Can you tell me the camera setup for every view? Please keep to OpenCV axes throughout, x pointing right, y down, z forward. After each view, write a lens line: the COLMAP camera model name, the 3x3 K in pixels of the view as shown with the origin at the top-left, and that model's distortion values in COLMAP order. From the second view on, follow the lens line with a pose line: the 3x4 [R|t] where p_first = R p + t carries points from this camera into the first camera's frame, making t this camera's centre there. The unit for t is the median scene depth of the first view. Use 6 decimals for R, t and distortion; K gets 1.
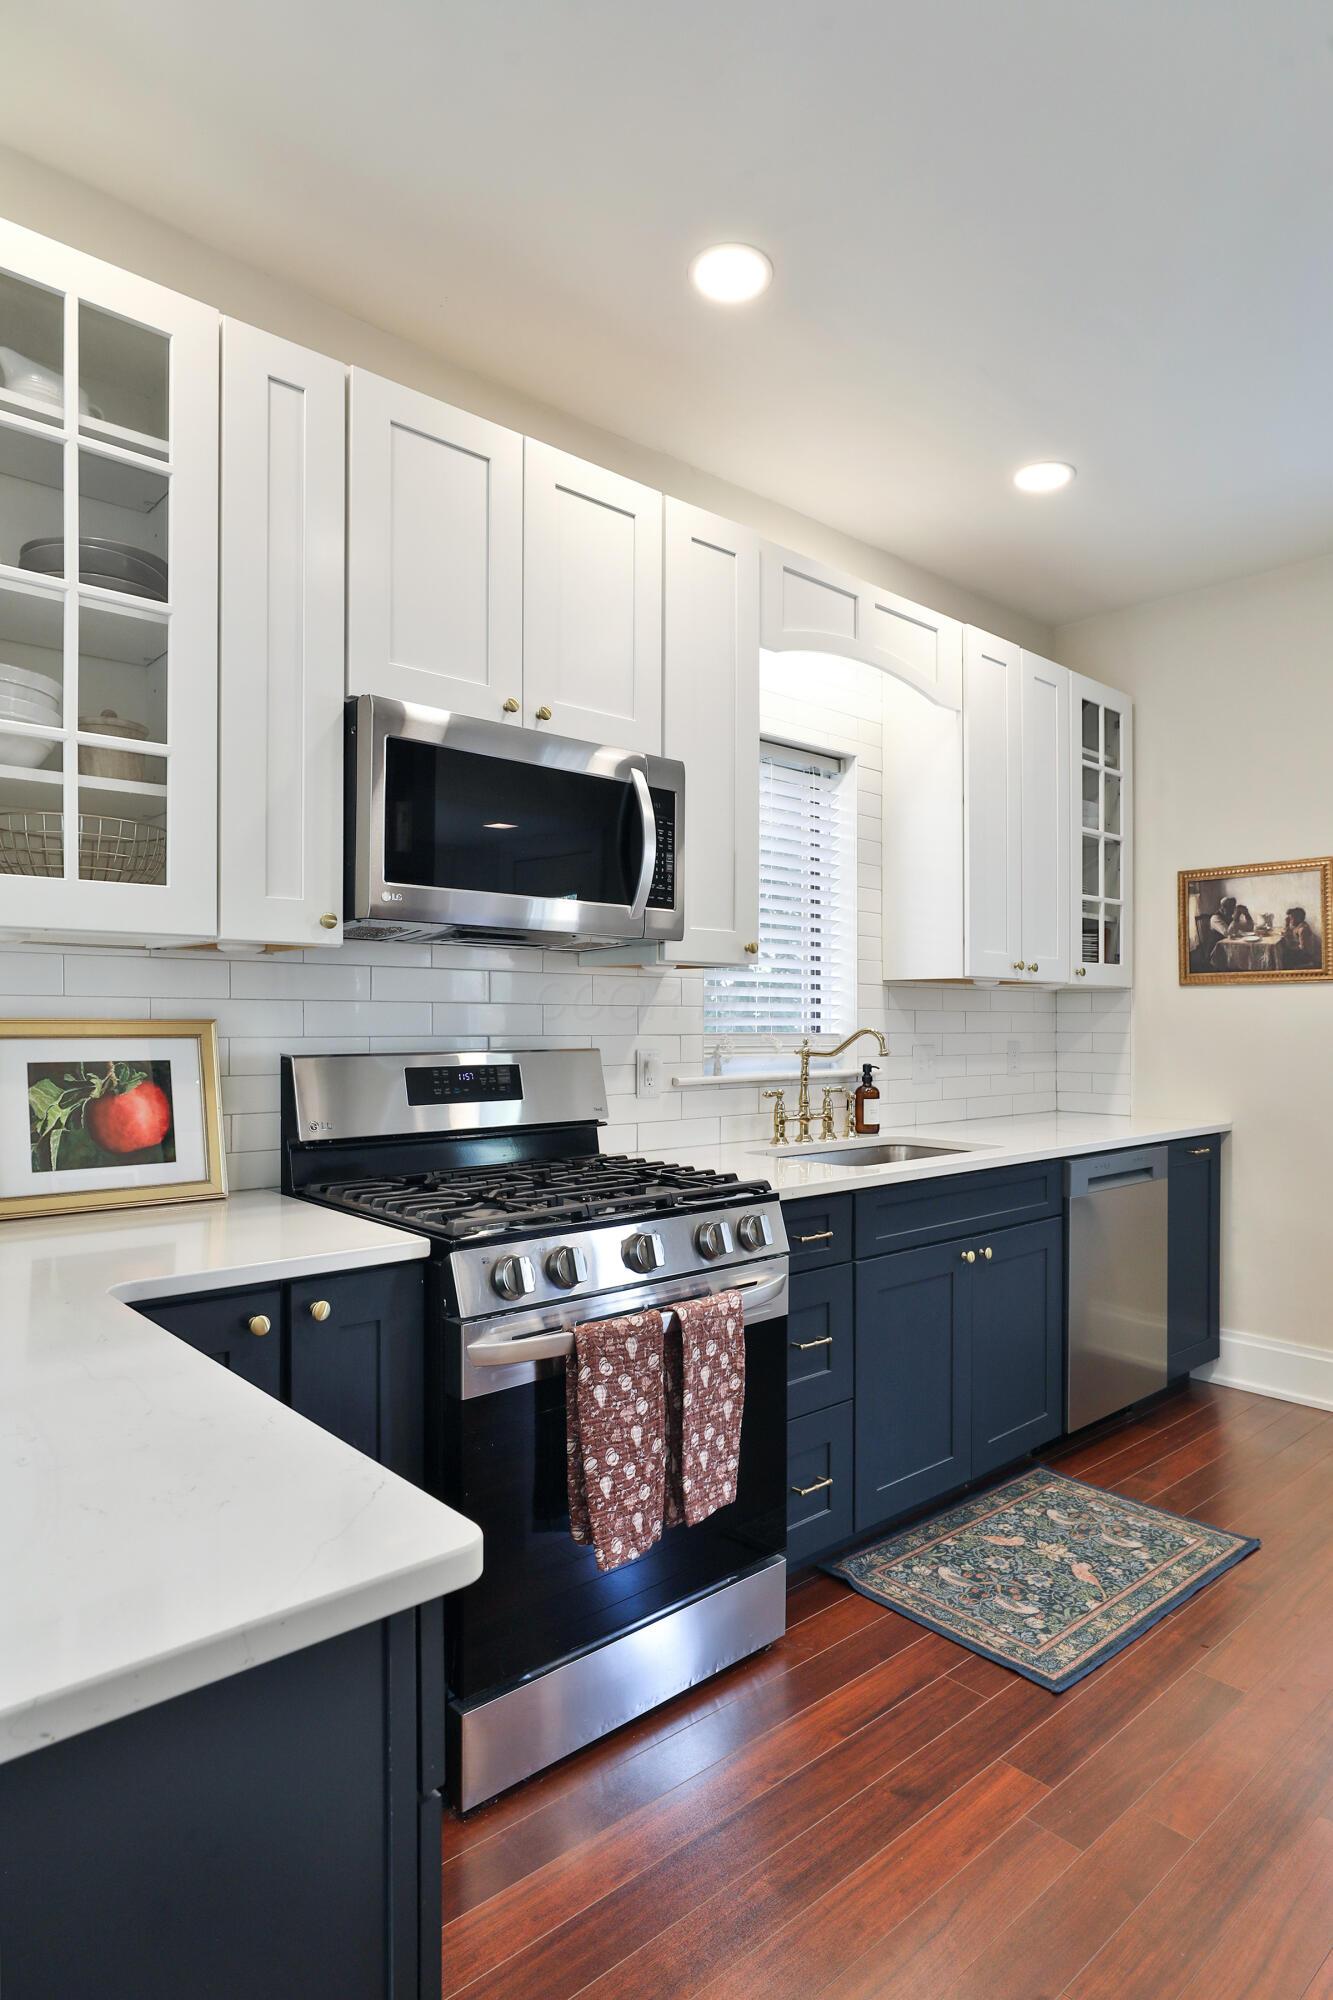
lens RADIAL K [[1125.2, 0, 668.8], [0, 1125.2, 1013.2], [0, 0, 1]] dist [-0.032467, -0.000031]
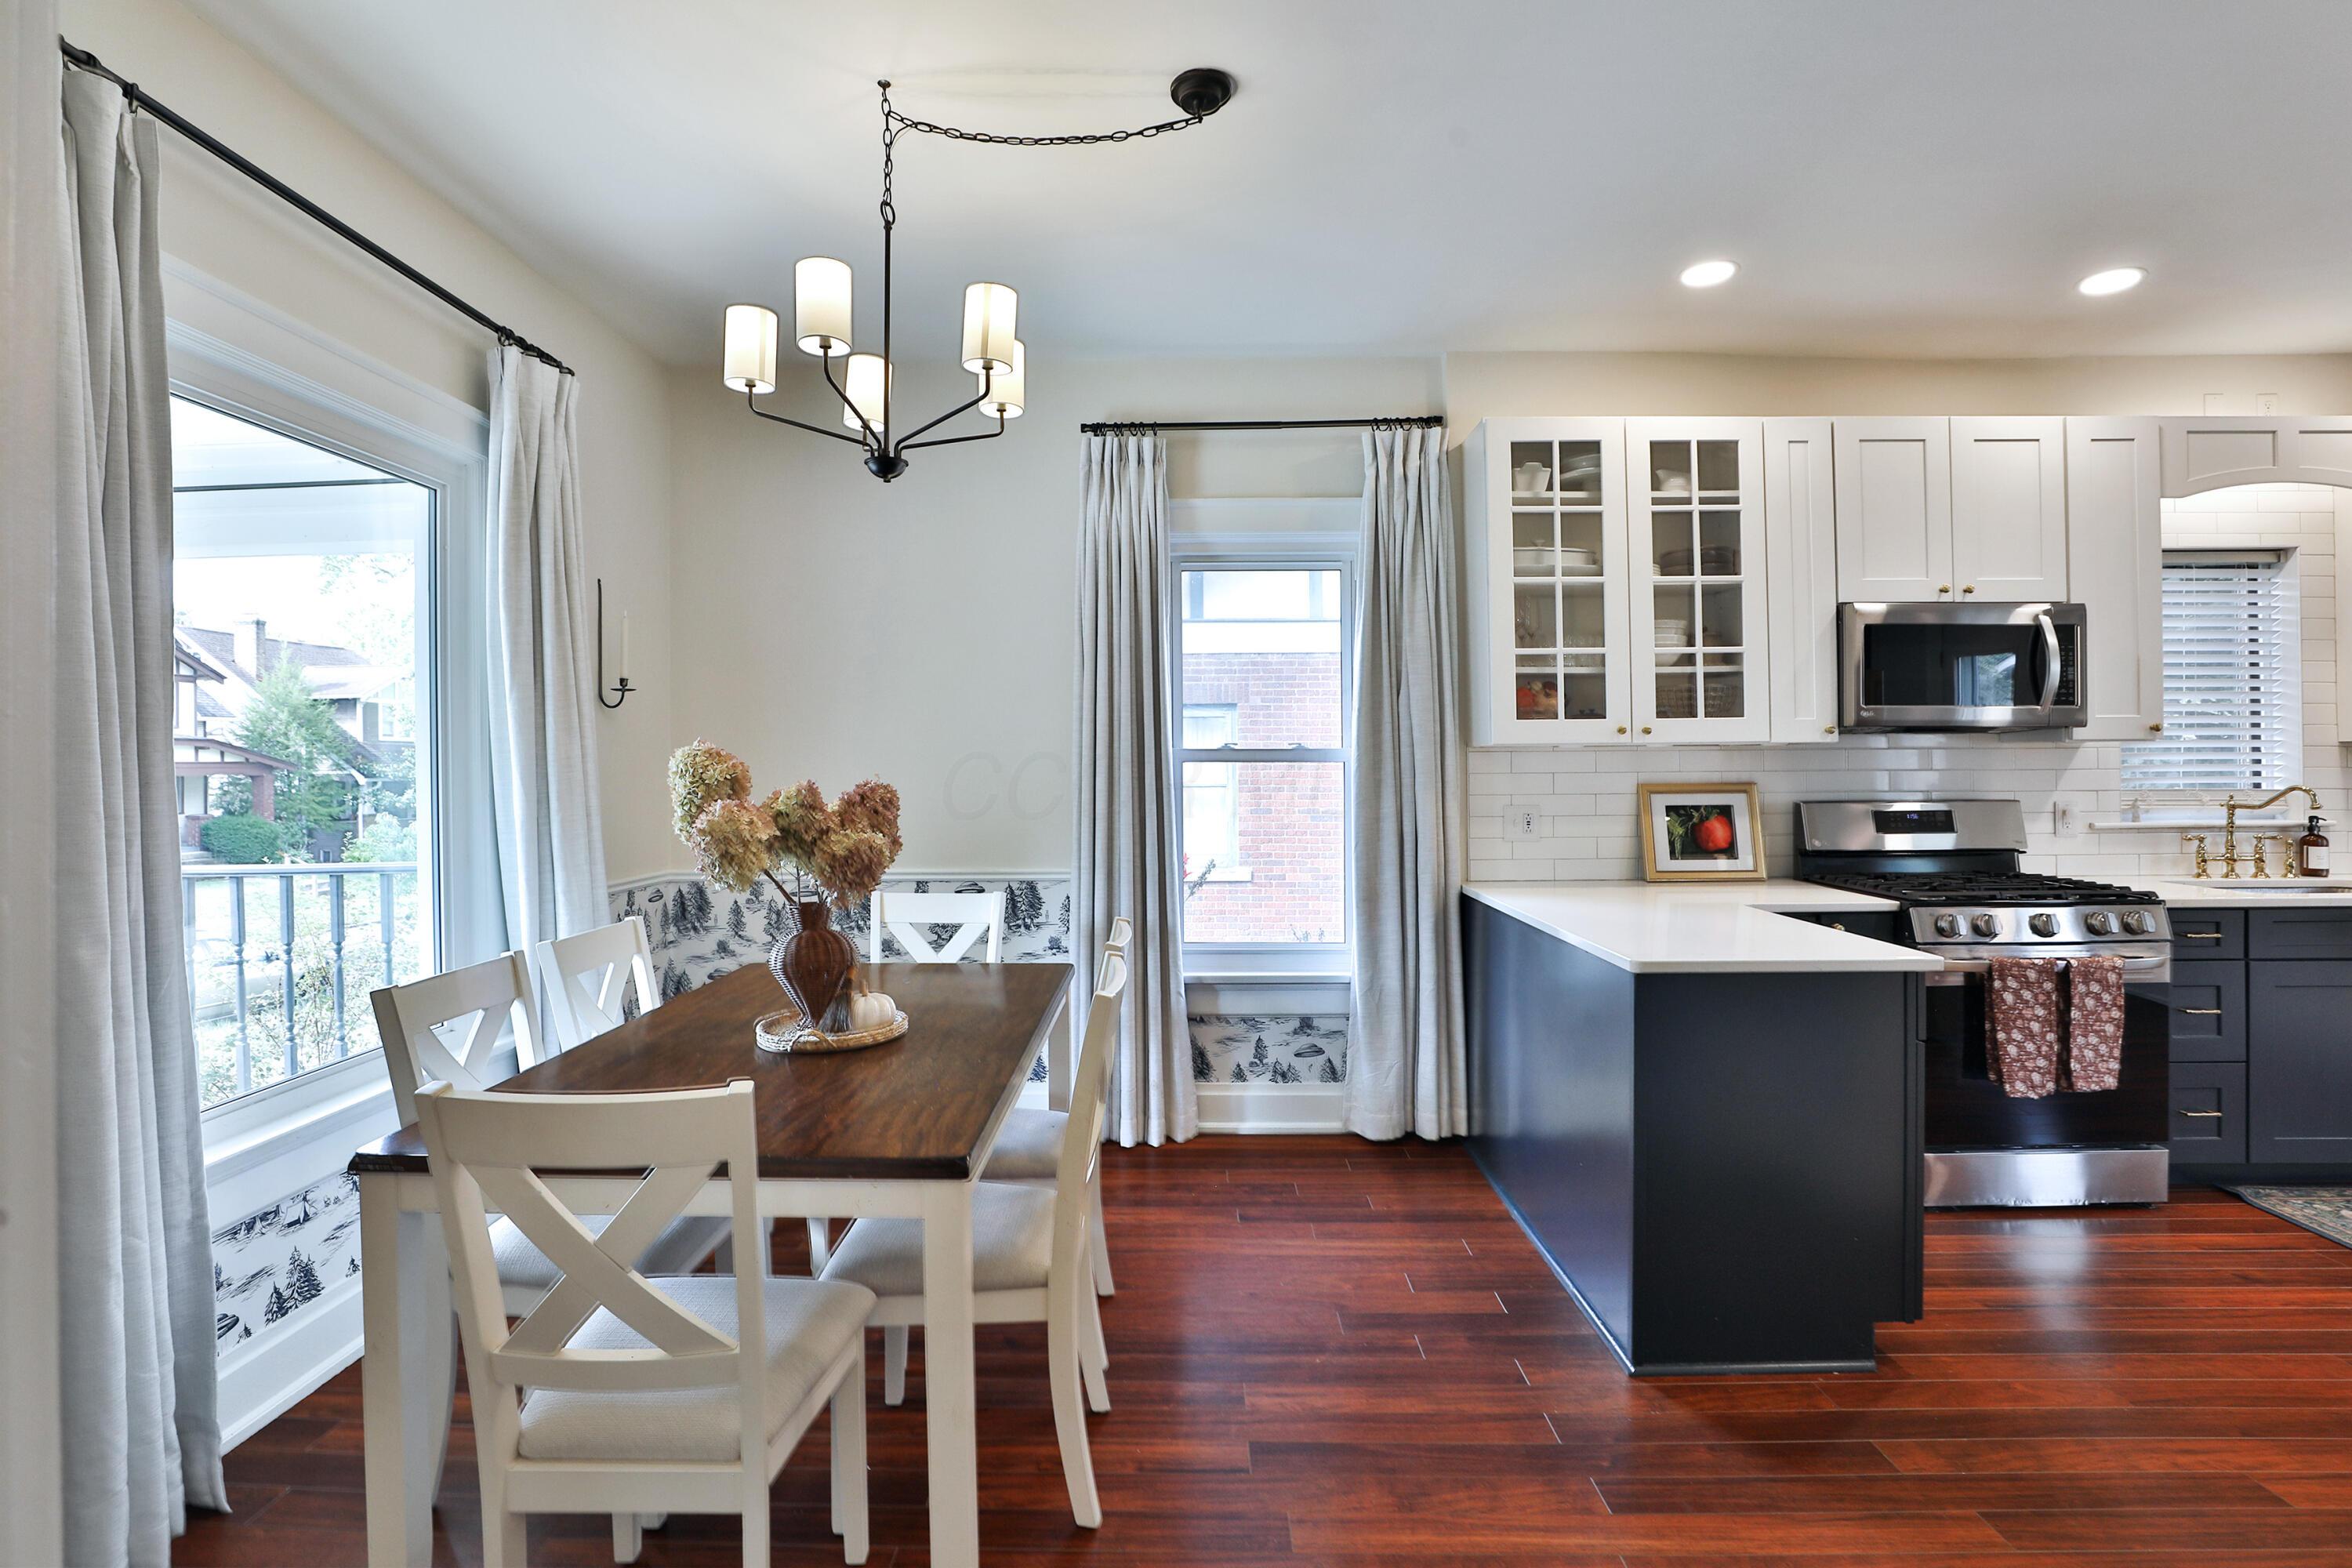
lens RADIAL K [[1128.0, 0, 1171.7], [0, 1128.0, 773.7], [0, 0, 1]] dist [-0.017624, 0.001288]
pose [[0.737239, -0.003885, -0.675621, 0.127915], [0.013258, 0.999874, 0.008718, -0.036142], [0.675502, -0.015385, 0.737198, -0.960872]]
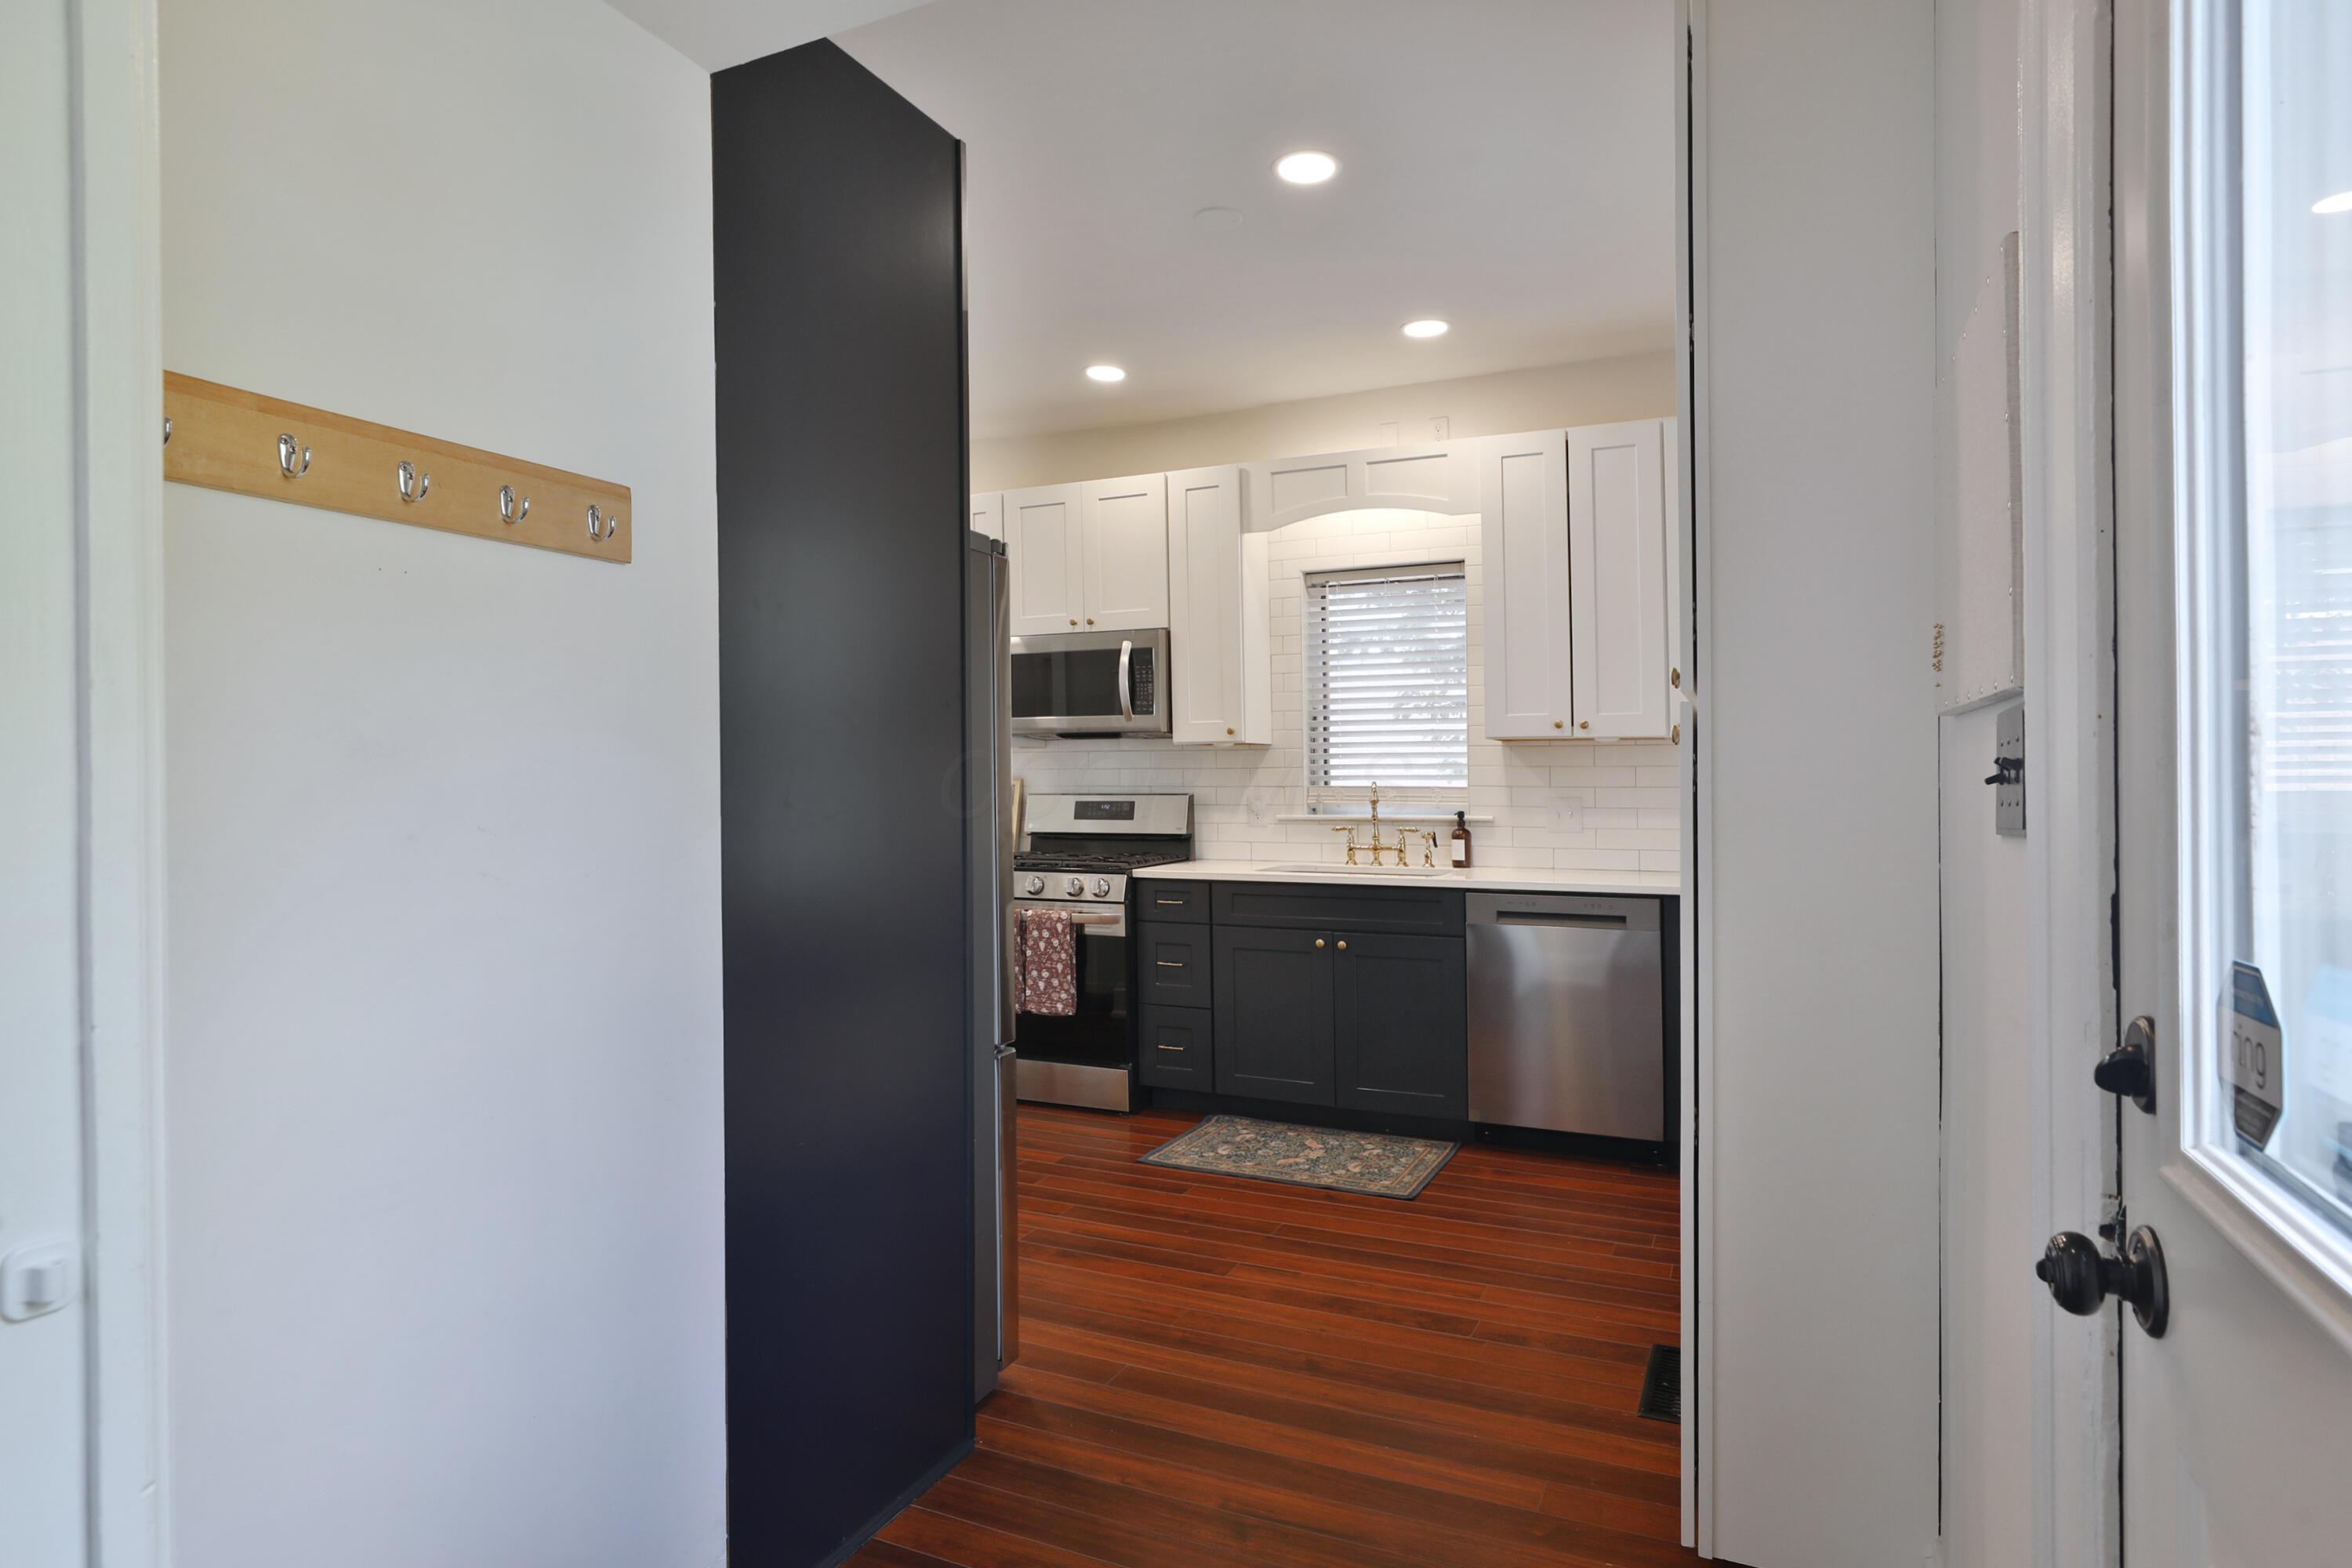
lens RADIAL K [[1282.6, 0, 1177.1], [0, 1282.6, 815.0], [0, 0, 1]] dist [0.000990, 0.000018]
pose [[0.402754, 0.017711, -0.915137, 2.072163], [0.008782, 0.999692, 0.023212, 0.021443], [0.915266, -0.017386, 0.402474, 0.236571]]
